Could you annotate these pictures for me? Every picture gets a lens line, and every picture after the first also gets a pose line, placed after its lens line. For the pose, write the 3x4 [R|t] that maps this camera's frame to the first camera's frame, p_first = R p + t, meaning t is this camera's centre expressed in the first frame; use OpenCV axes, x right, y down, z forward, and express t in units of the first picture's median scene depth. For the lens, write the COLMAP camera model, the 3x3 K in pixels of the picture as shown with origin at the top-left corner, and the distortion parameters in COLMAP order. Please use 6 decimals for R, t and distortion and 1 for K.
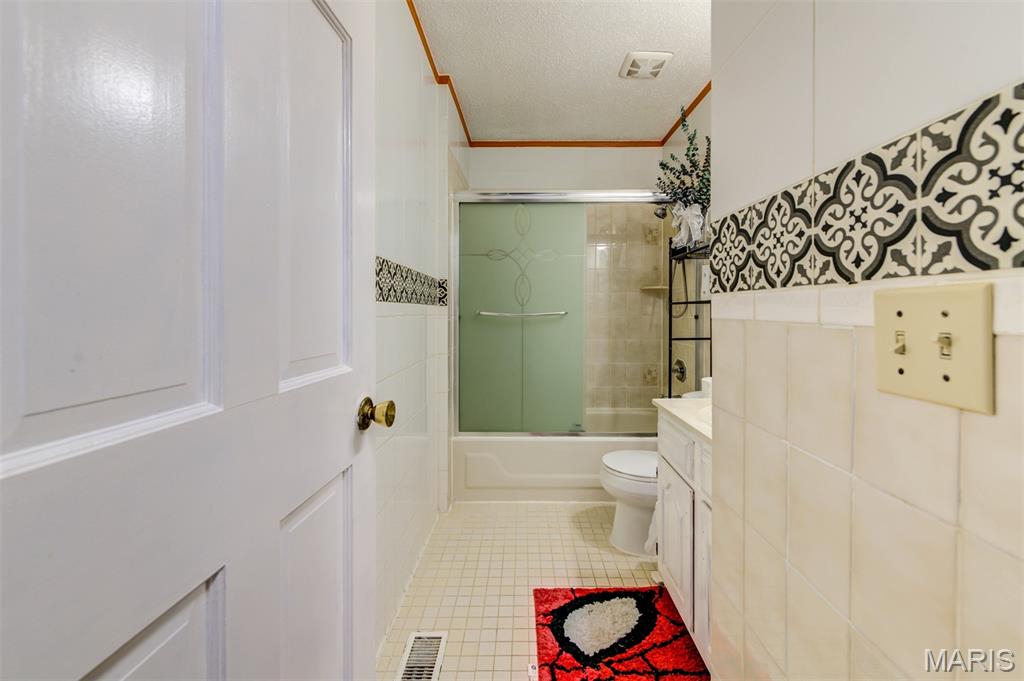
lens RADIAL K [[389.3, 0, 477.3], [0, 389.3, 280.7], [0, 0, 1]] dist [0.001850, -0.000005]
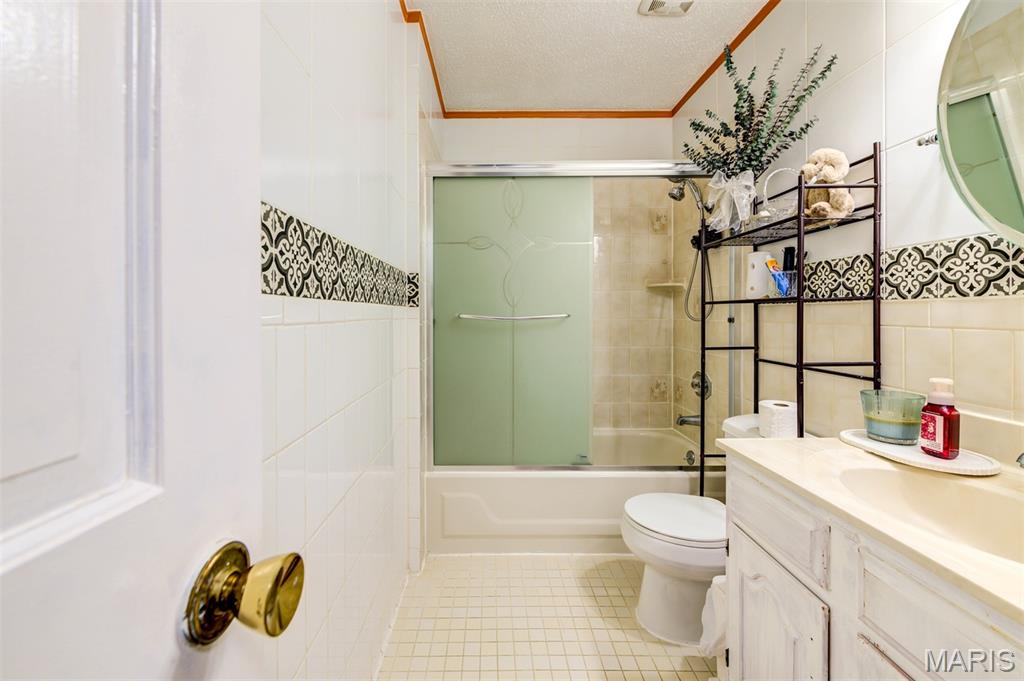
lens RADIAL K [[389.3, 0, 445.3], [0, 389.3, 280.2], [0, 0, 1]] dist [0.001850, -0.000005]
pose [[0.999993, -0.003635, 0.000566, -0.024108], [0.003639, 0.999962, -0.007867, 0.016640], [-0.000537, 0.007869, 0.999969, 0.212238]]
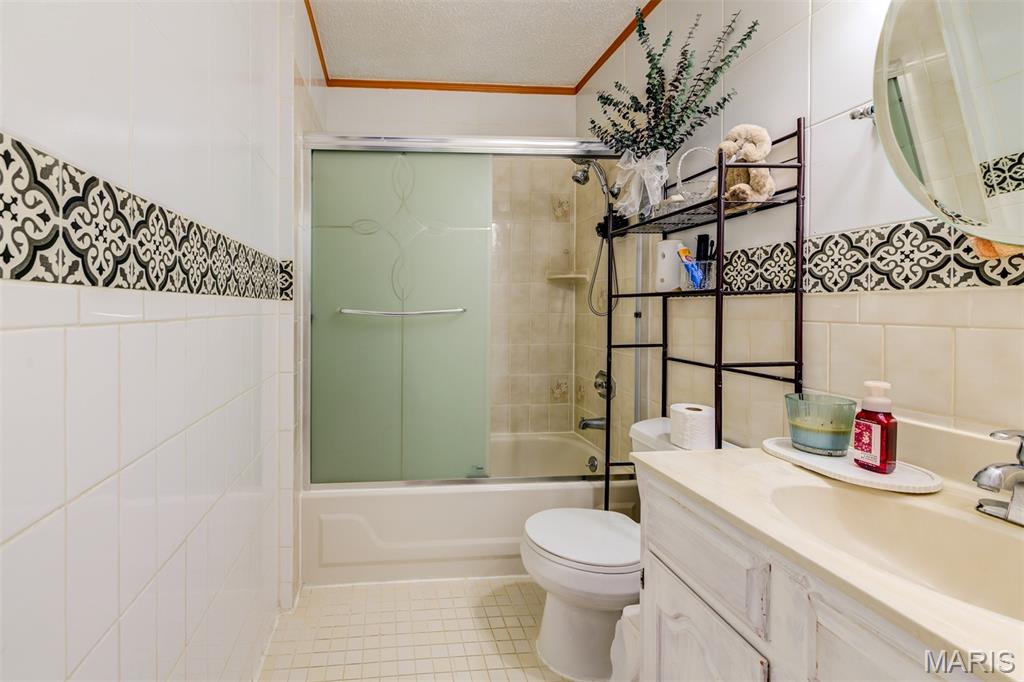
lens RADIAL K [[415.3, 0, 365.3], [0, 415.3, 272.5], [0, 0, 1]] dist [0.000772, 0.000041]
pose [[0.997344, 0.001891, 0.072814, -0.004921], [-0.001475, 0.999982, -0.005766, 0.020170], [-0.072824, 0.005643, 0.997329, 0.272925]]
